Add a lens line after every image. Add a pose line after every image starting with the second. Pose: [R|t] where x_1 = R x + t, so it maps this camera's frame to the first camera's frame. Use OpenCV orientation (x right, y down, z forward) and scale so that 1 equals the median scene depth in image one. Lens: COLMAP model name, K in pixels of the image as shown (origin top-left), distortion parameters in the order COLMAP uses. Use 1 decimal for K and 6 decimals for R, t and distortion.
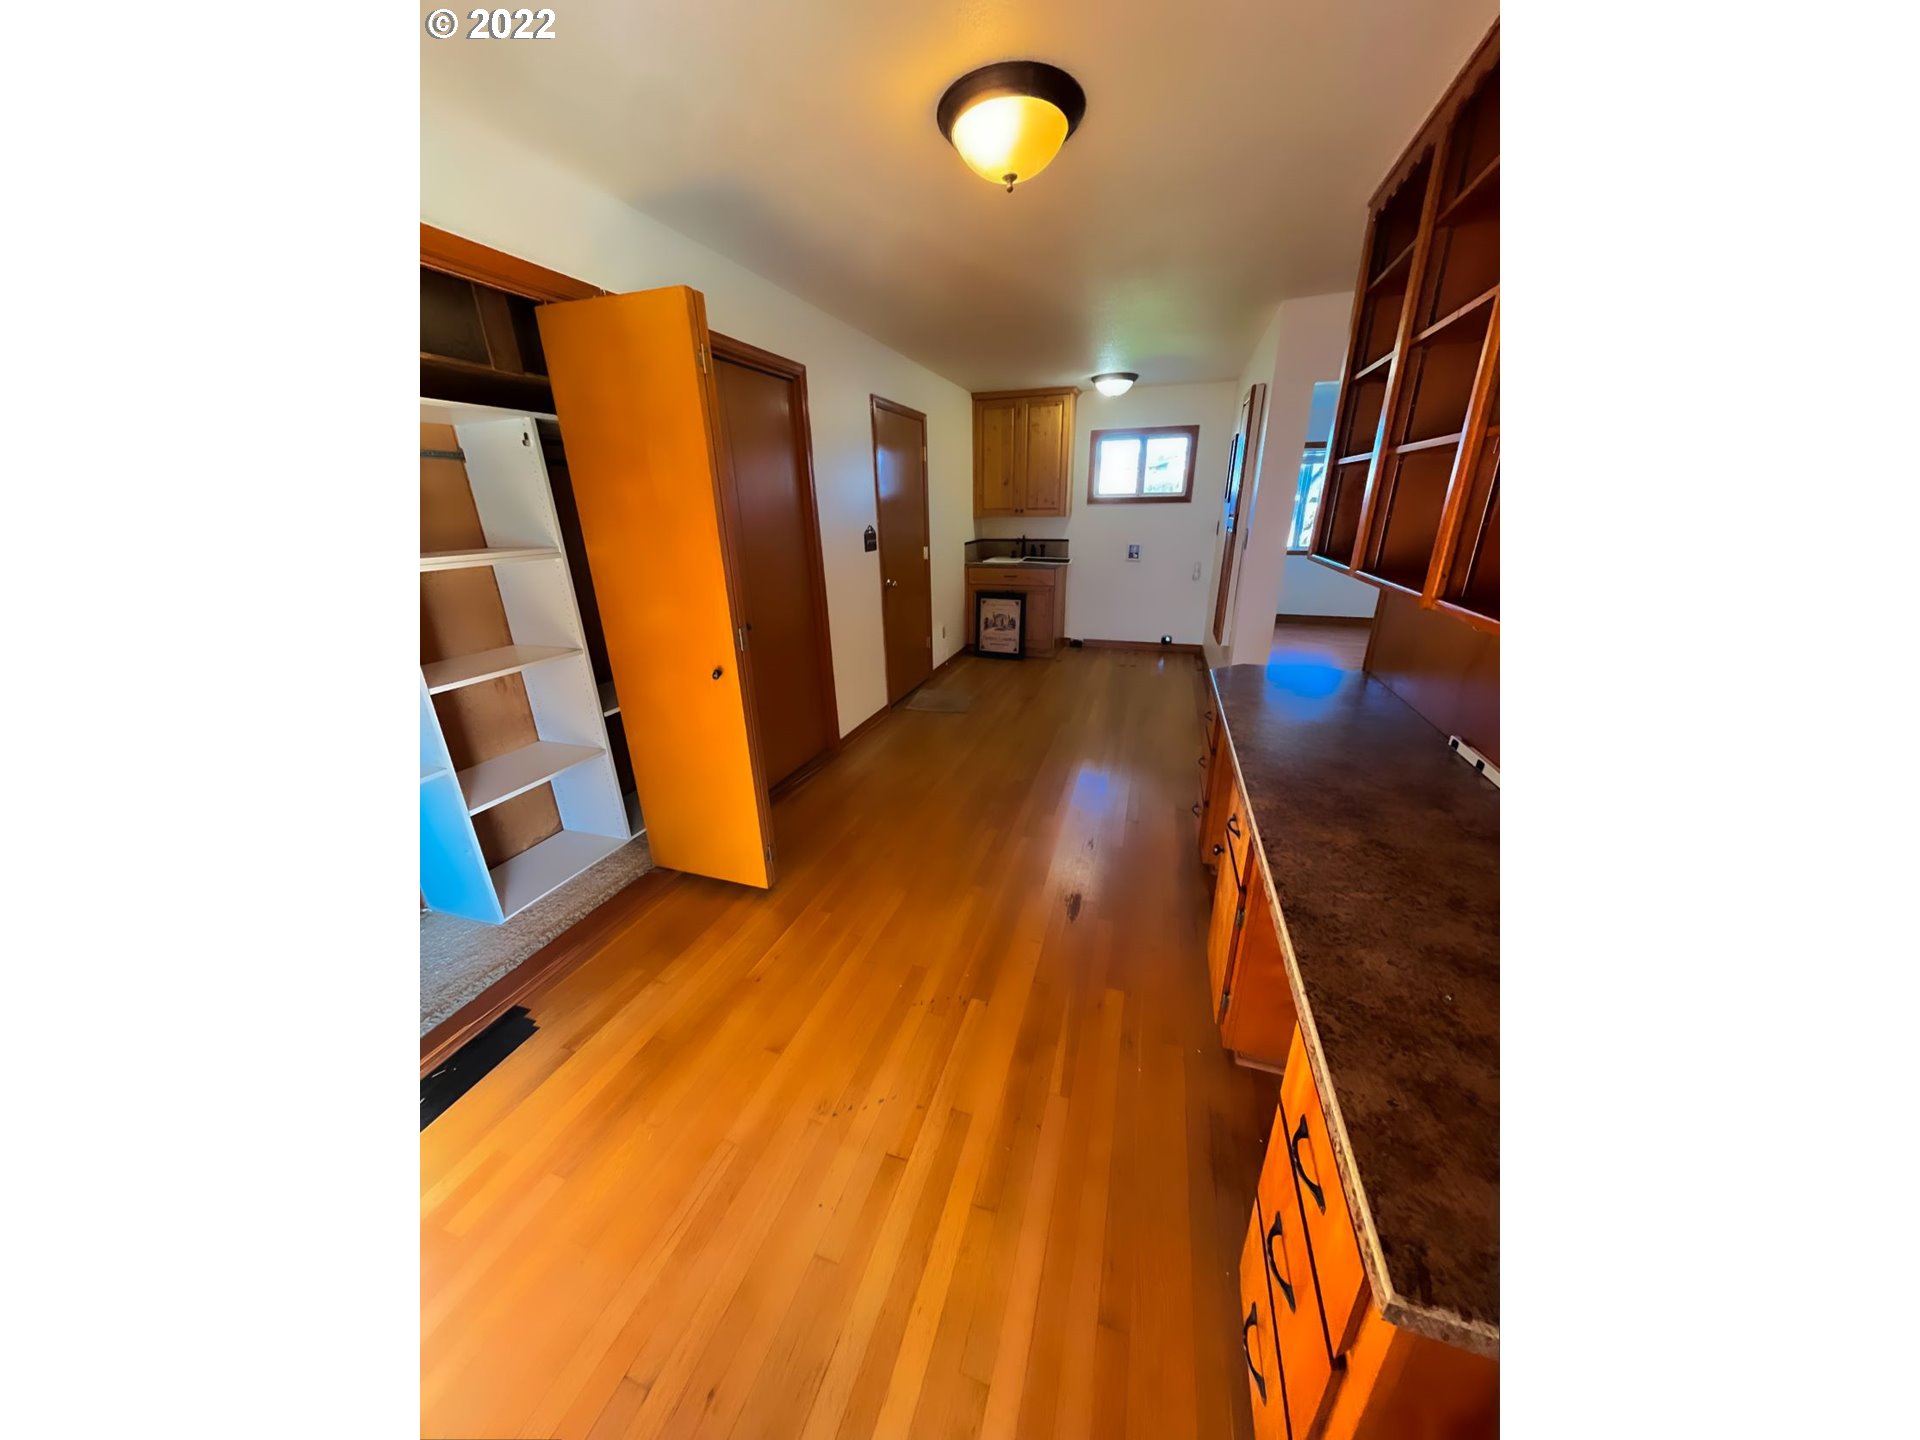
lens RADIAL K [[584.4, 0, 960.0], [0, 584.4, 720.0], [0, 0, 1]] dist [0.000063, -0.000007]
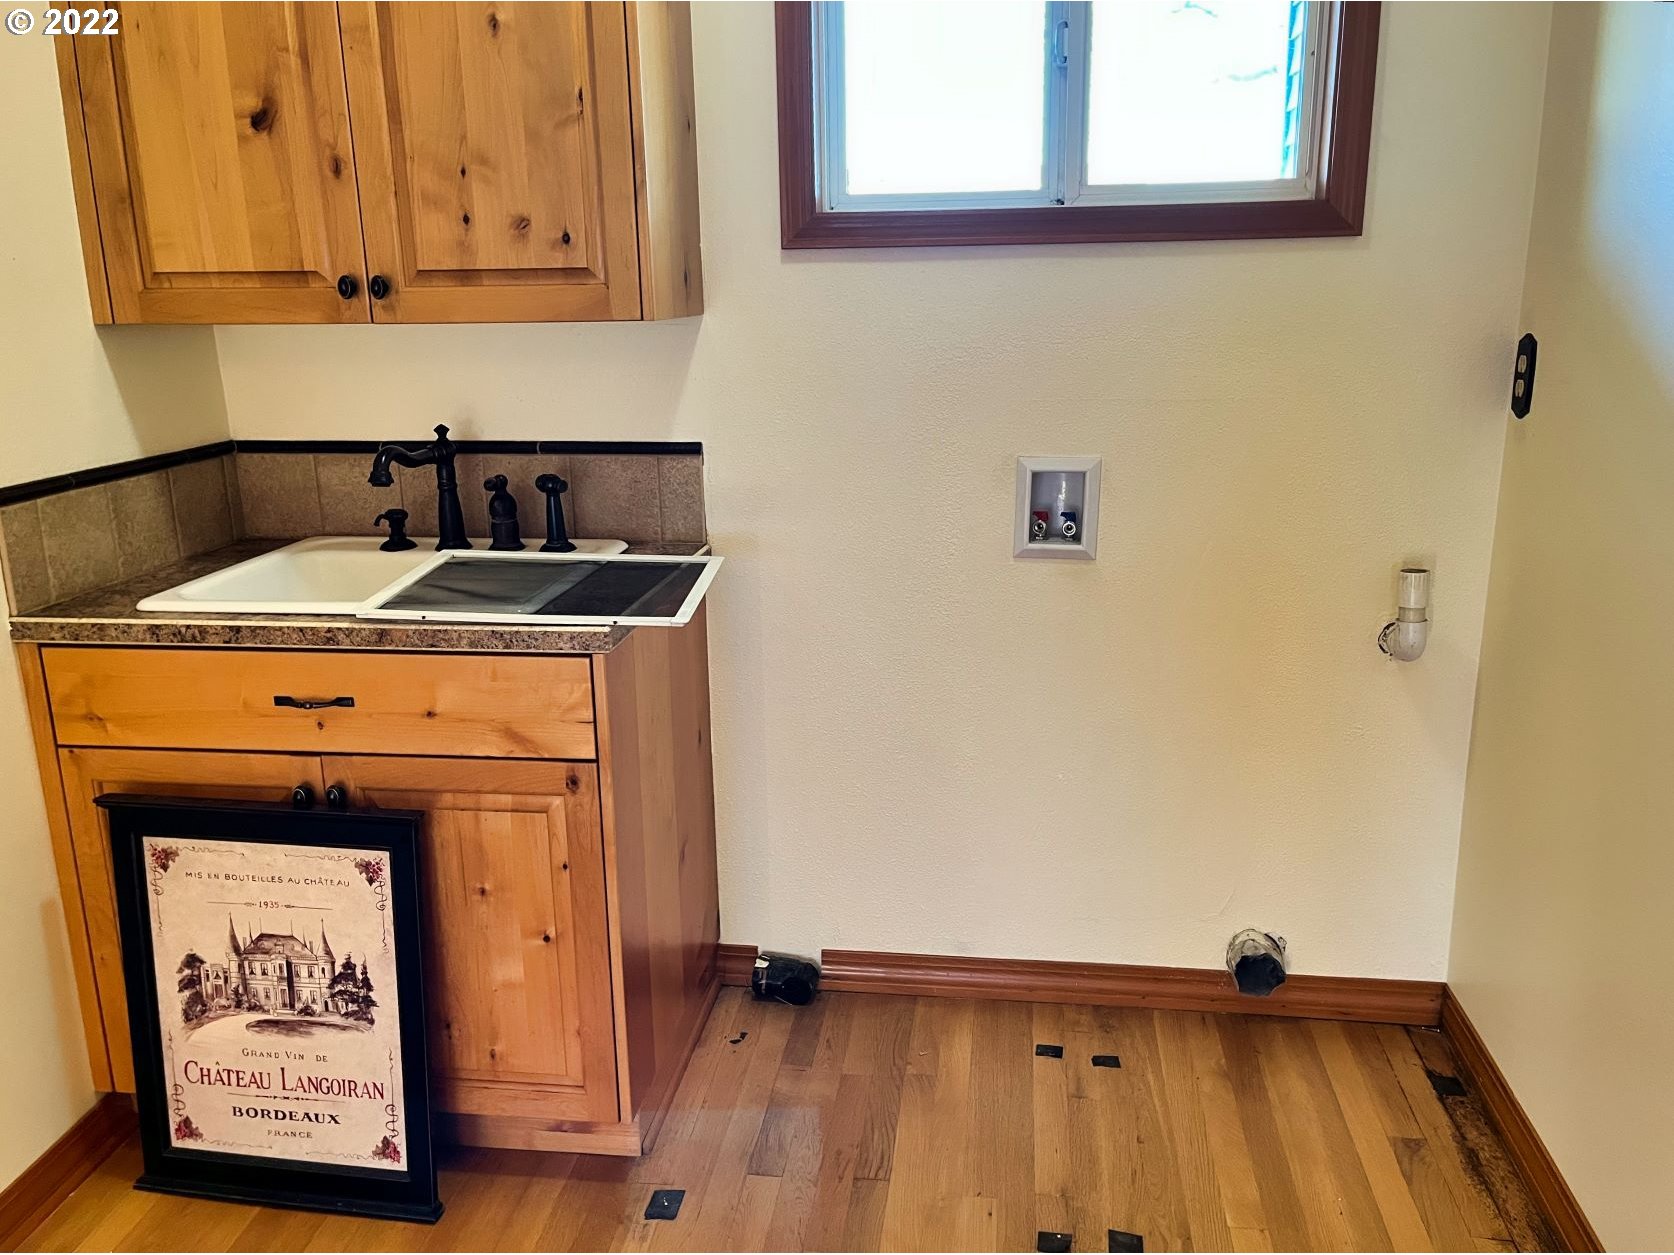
lens RADIAL K [[1295.9, 0, 840.6], [0, 1295.9, 619.2], [0, 0, 1]] dist [0.010153, -0.008608]
pose [[0.983619, -0.050409, 0.173066, 0.160345], [0.066526, 0.993841, -0.088623, -0.221308], [-0.167533, 0.098685, 0.980915, 0.621346]]
